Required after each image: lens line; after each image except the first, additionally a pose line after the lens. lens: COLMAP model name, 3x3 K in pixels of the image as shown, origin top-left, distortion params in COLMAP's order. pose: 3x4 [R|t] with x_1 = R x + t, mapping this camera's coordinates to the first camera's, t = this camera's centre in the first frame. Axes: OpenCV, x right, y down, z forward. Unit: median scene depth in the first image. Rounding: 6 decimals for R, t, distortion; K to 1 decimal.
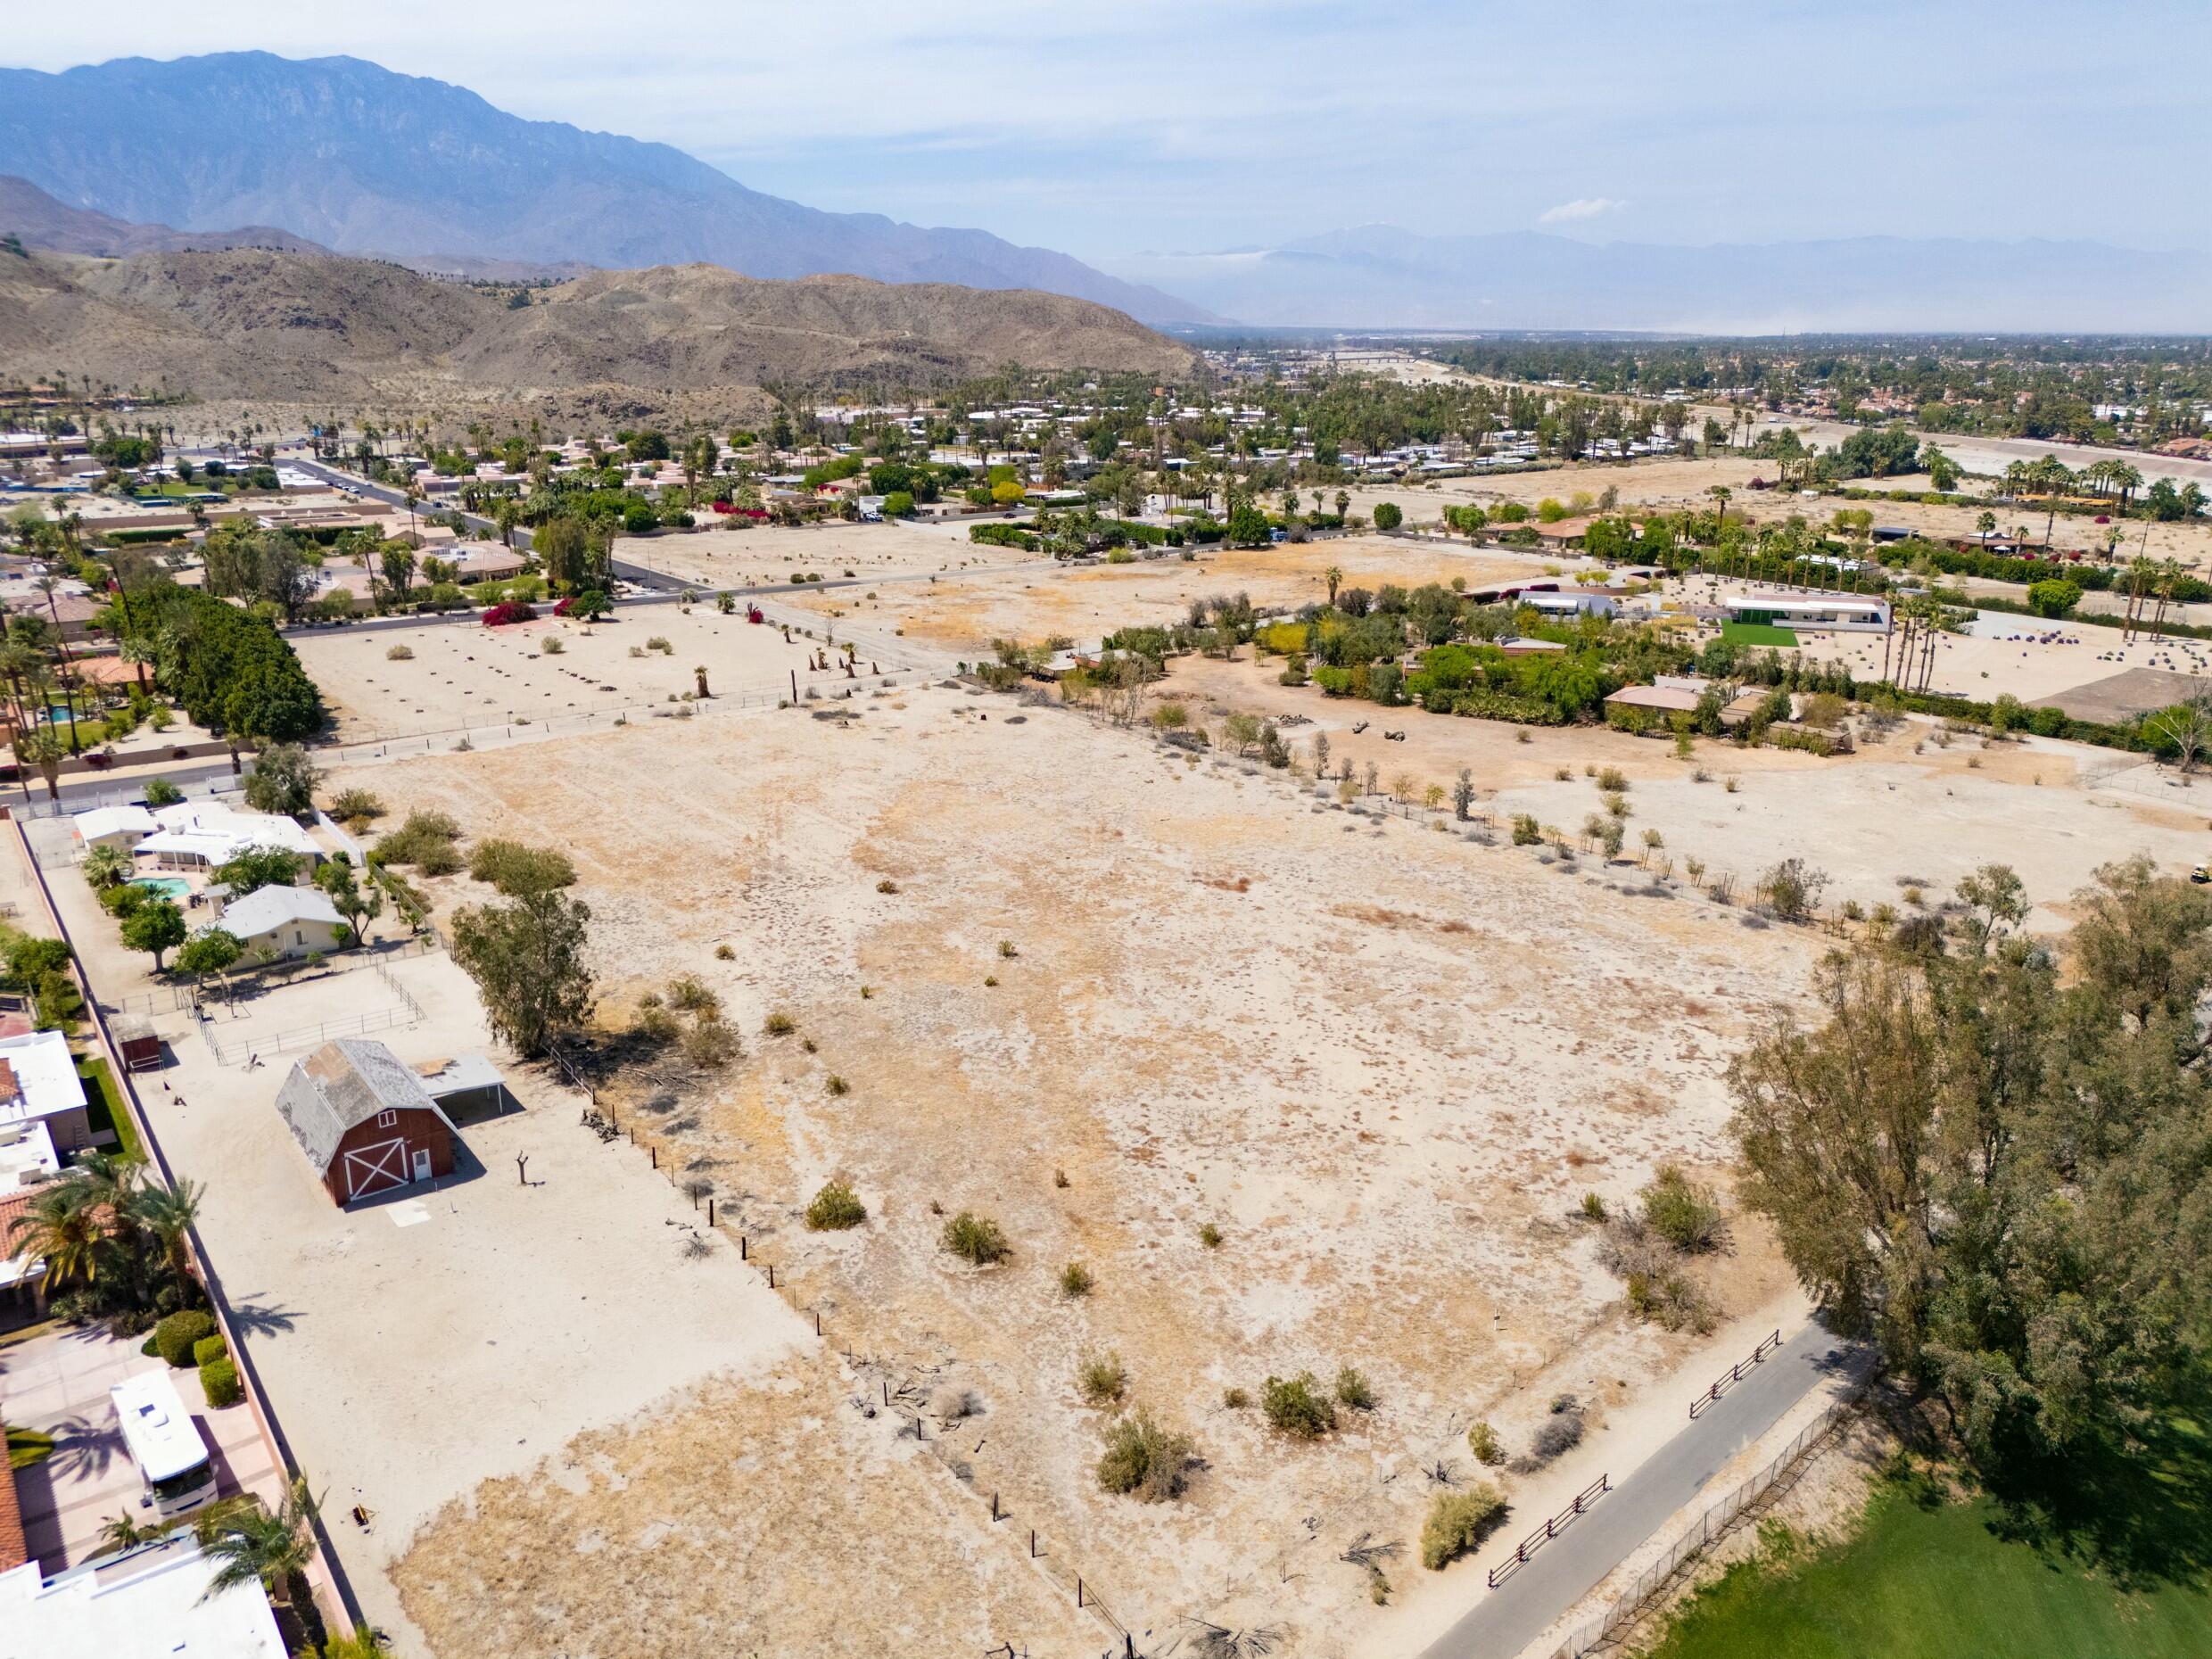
lens RADIAL K [[1615.7, 0, 1106.5], [0, 1615.7, 848.7], [0, 0, 1]] dist [0.060499, -0.058143]
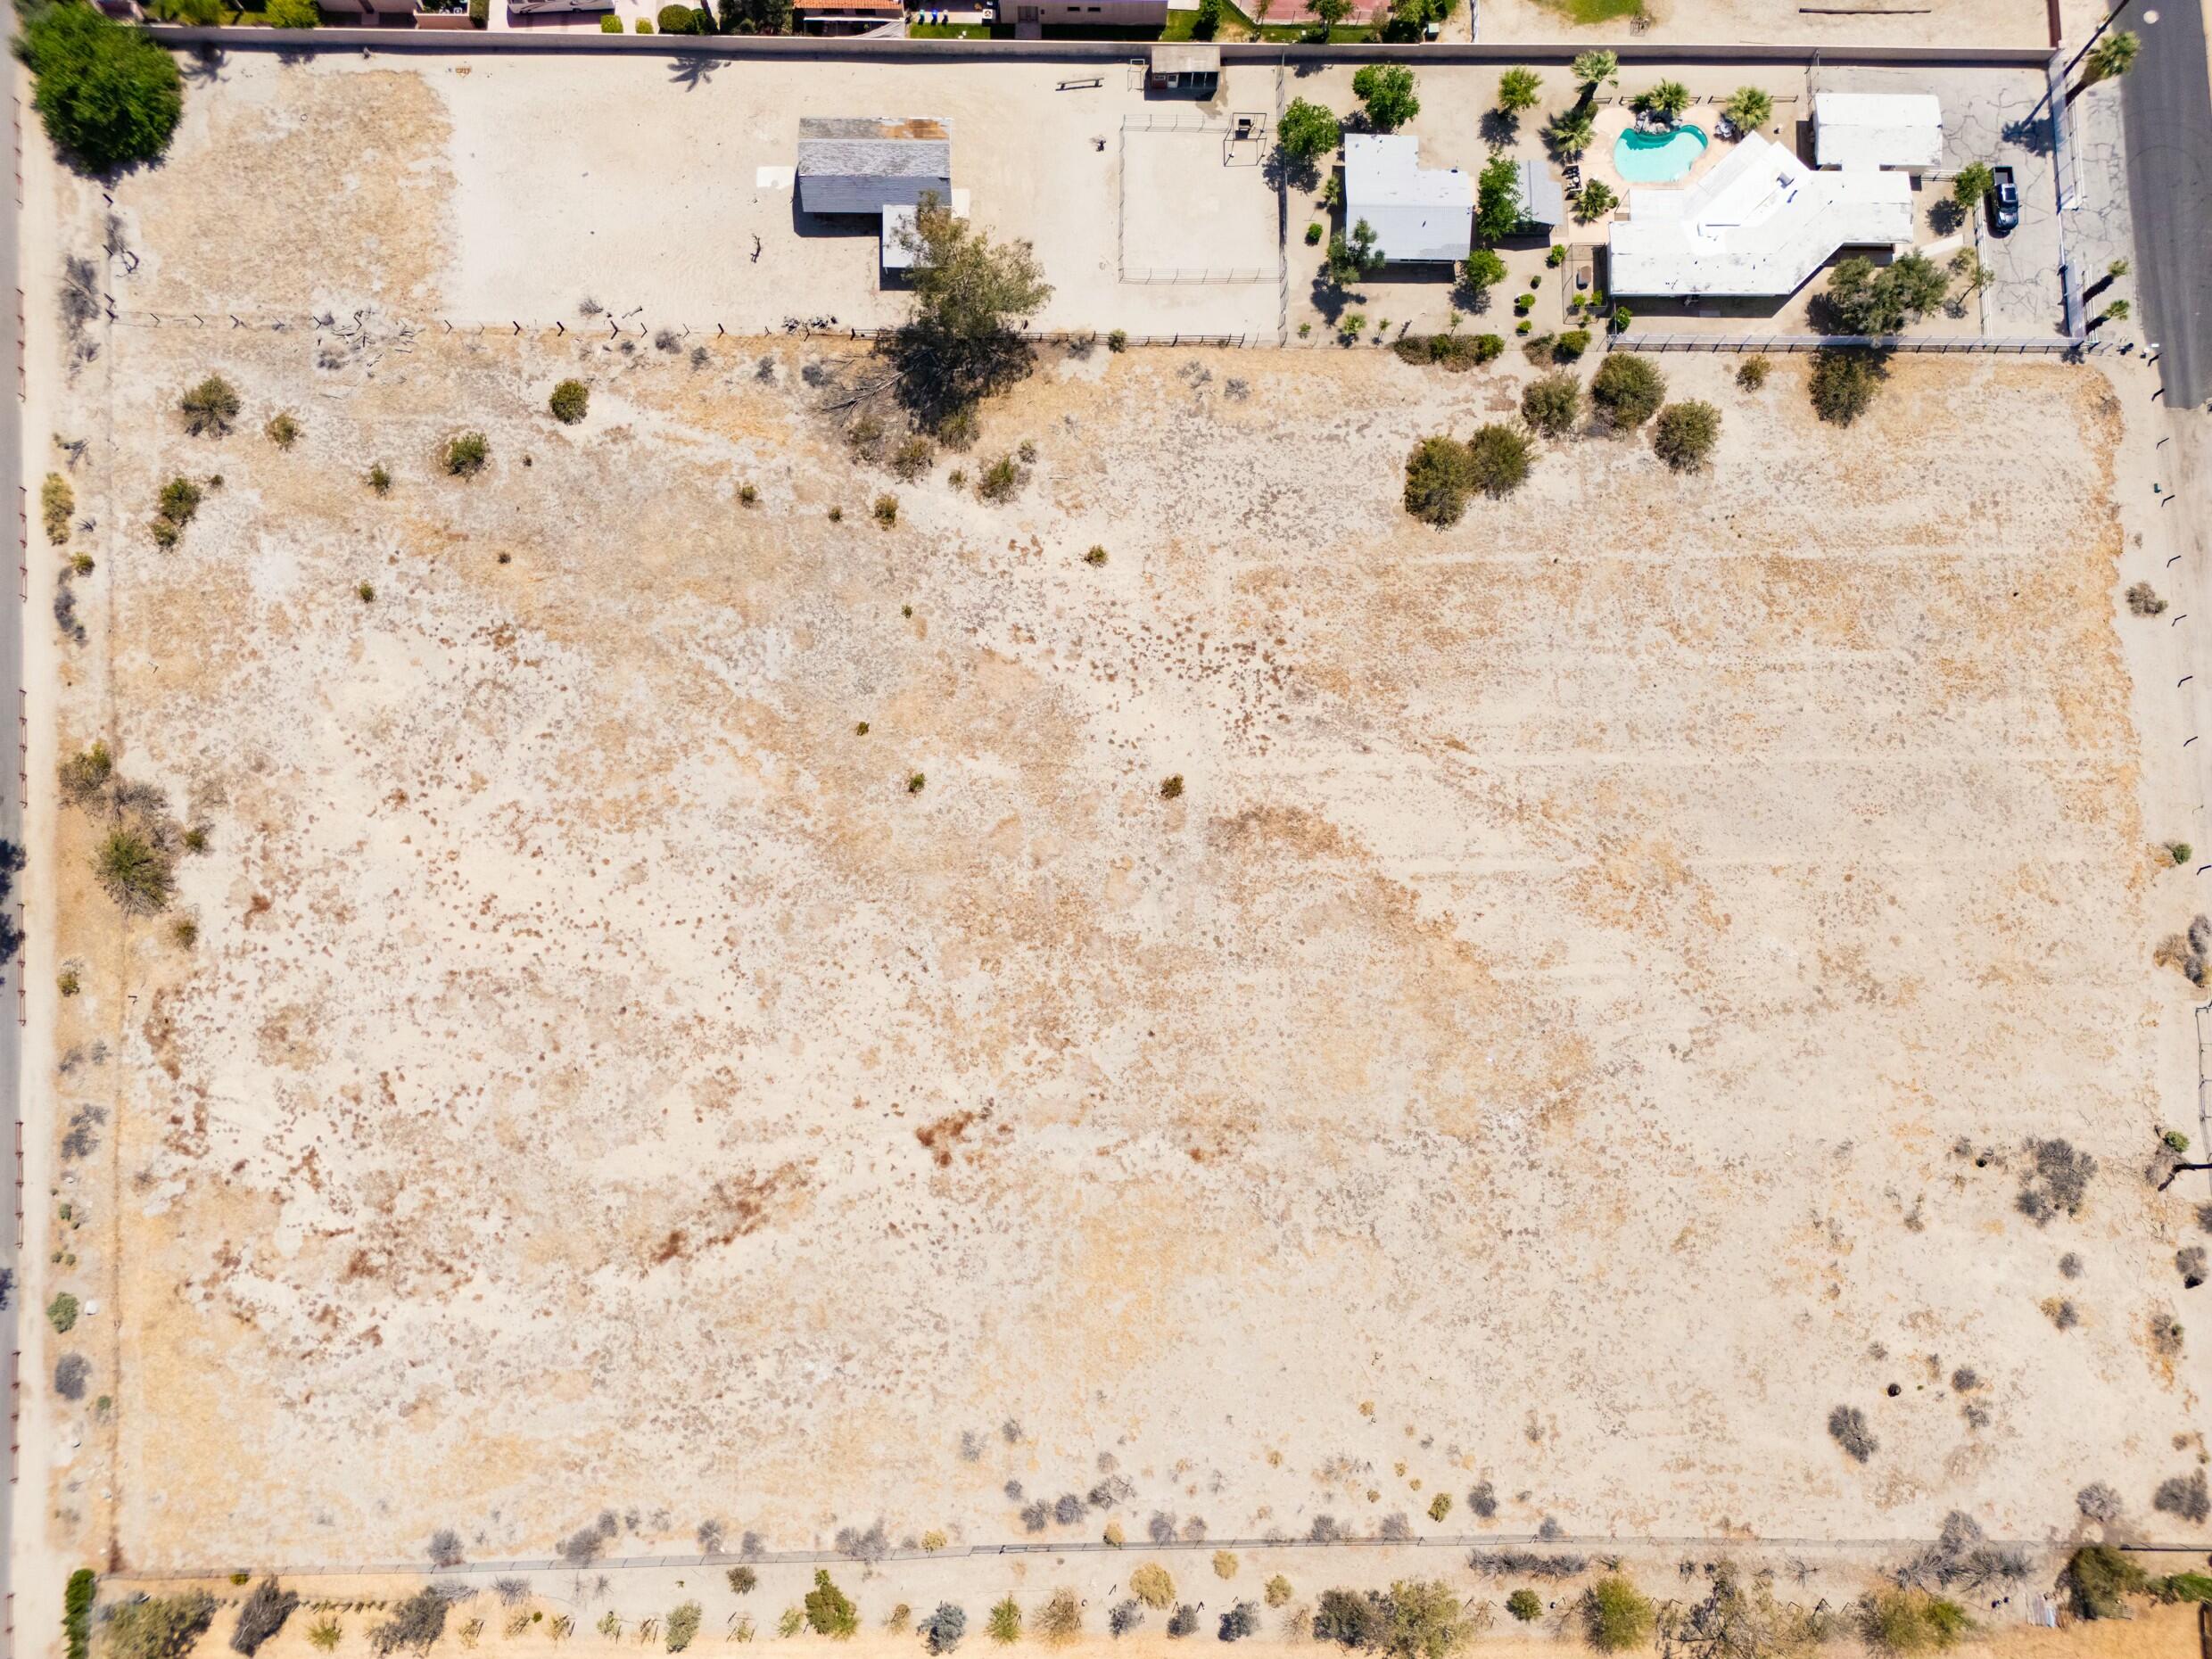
lens RADIAL K [[1615.7, 0, 1113.2], [0, 1615.7, 819.9], [0, 0, 1]] dist [0.060499, -0.058143]
pose [[-0.605655, 0.785957, -0.124312, 0.002208], [-0.252388, -0.041585, 0.966732, -0.647303], [0.754641, 0.616881, 0.223552, 0.657013]]
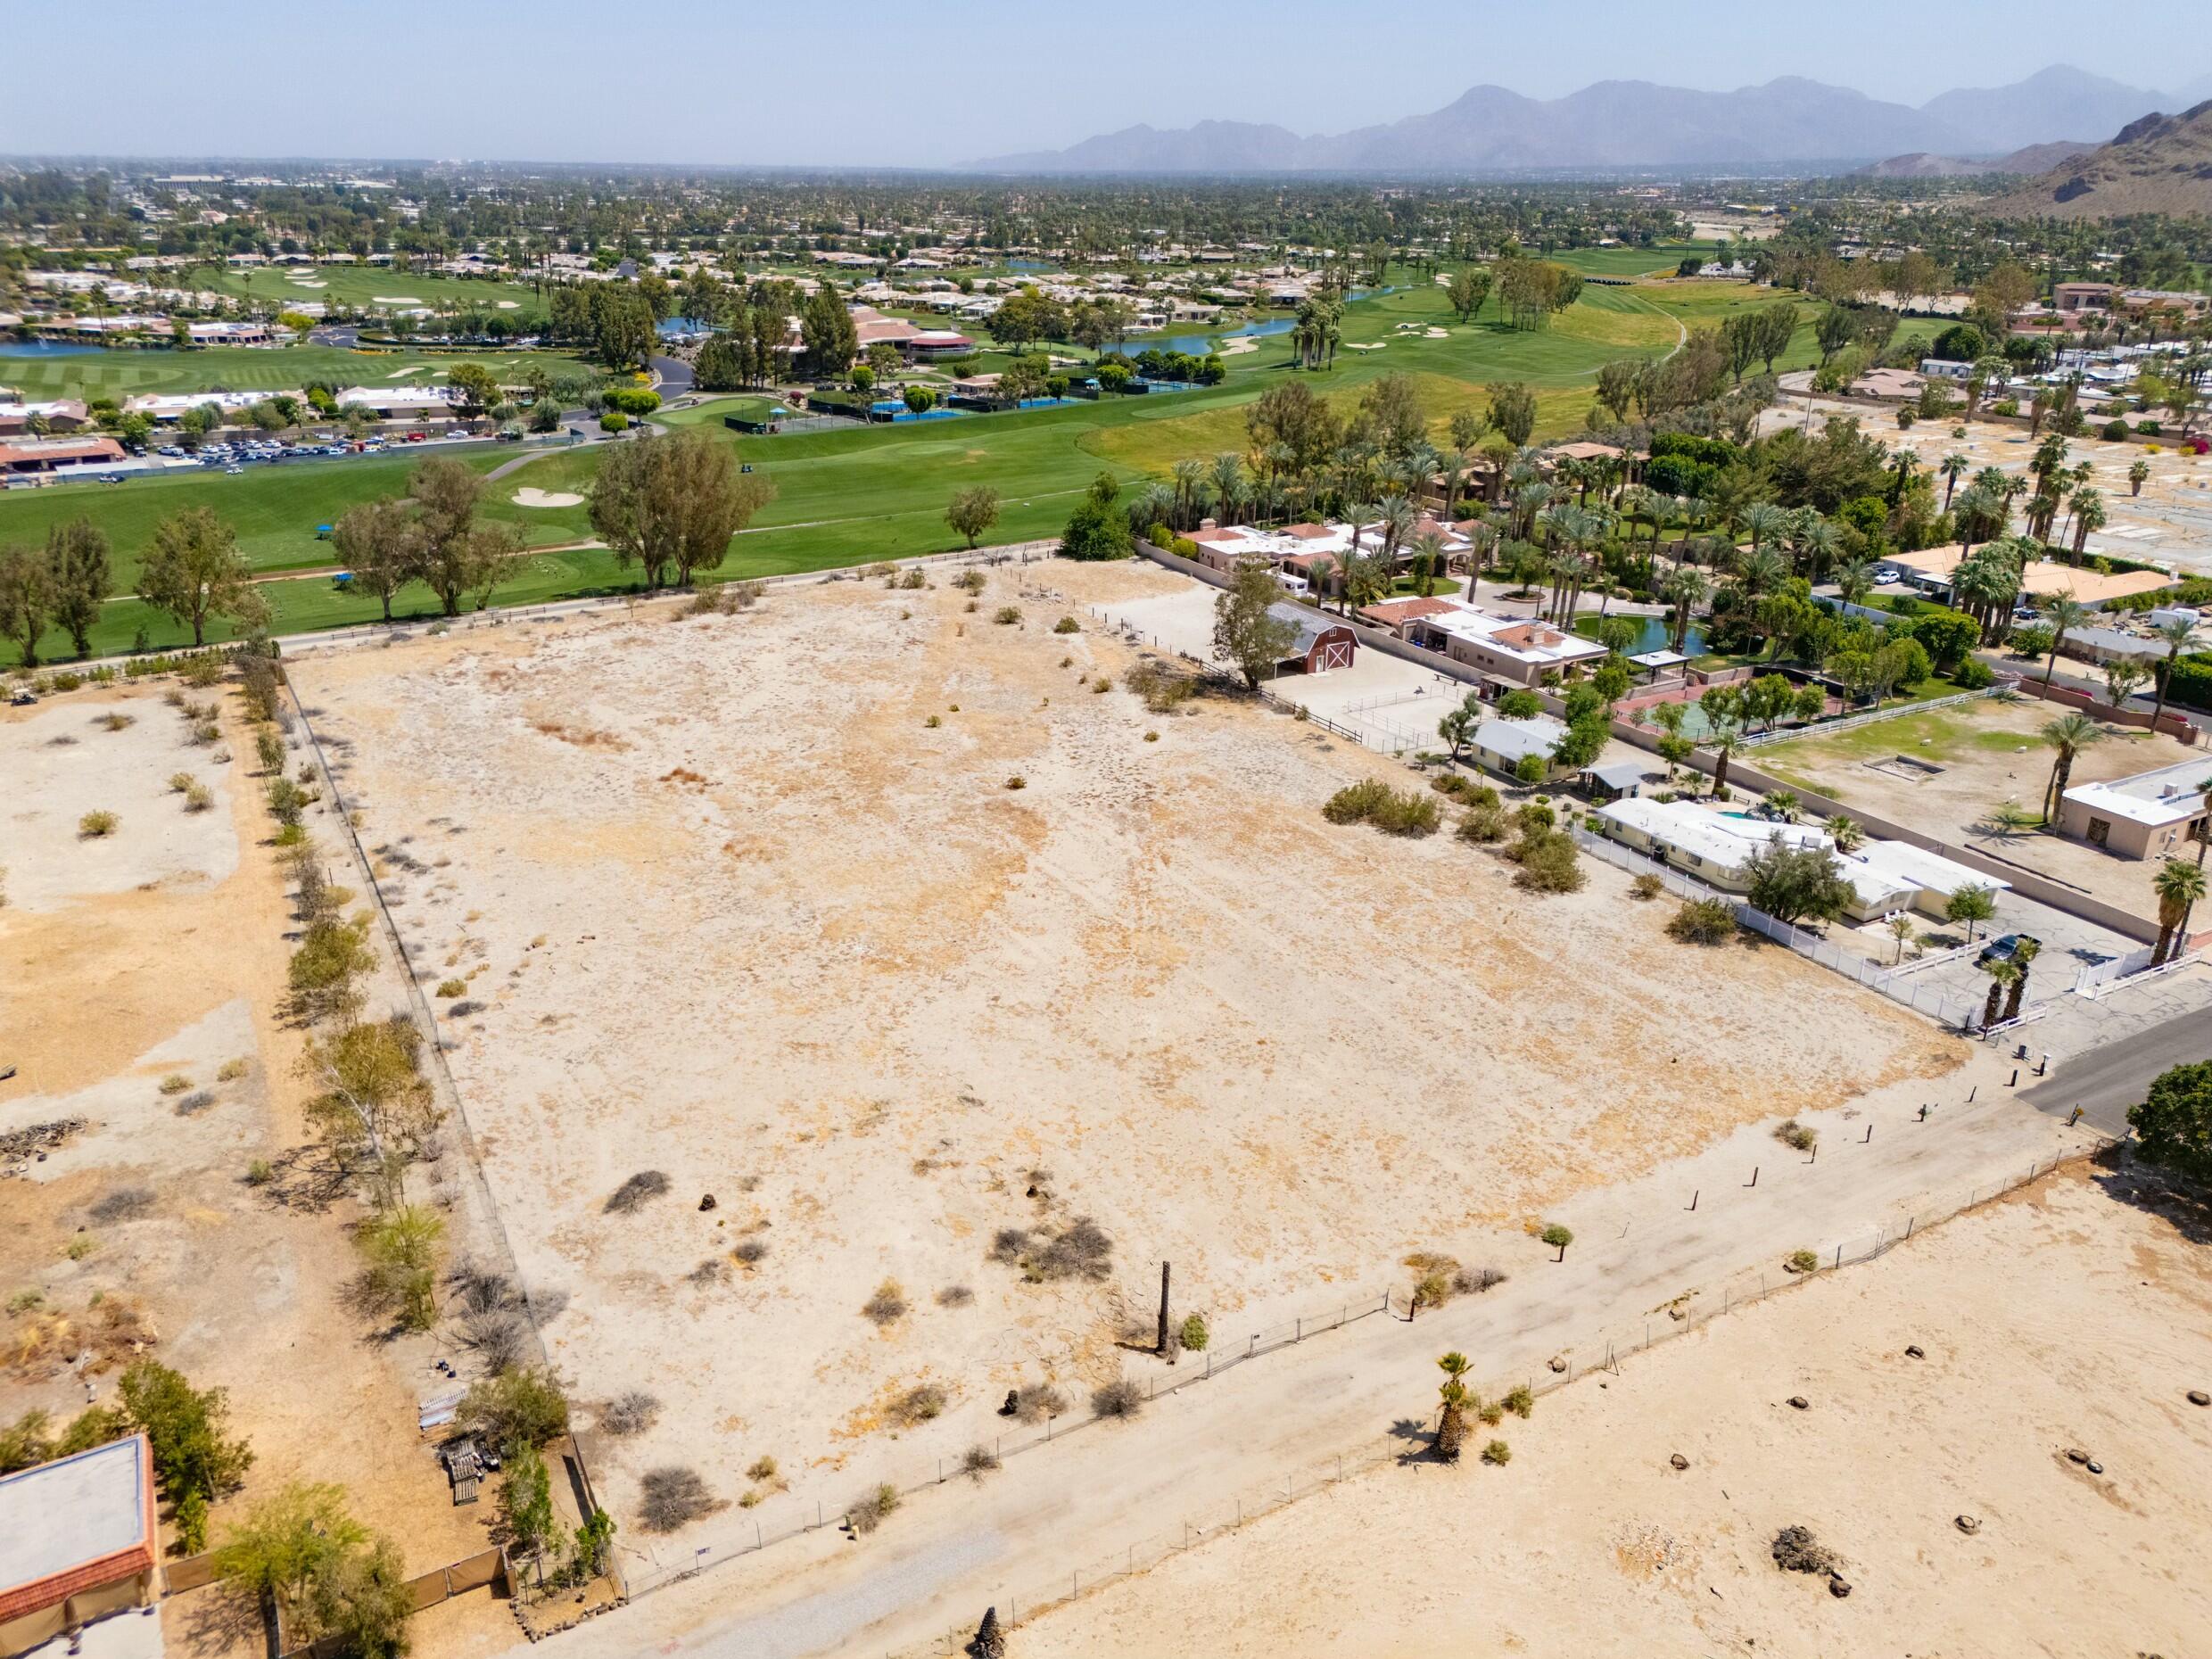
lens RADIAL K [[1615.7, 0, 1113.2], [0, 1615.7, 826.3], [0, 0, 1]] dist [0.060499, -0.058143]
pose [[-0.990468, -0.064618, 0.121646, -0.266882], [0.027957, 0.770445, 0.636893, -0.500677], [-0.134876, 0.634223, -0.761295, 1.475724]]
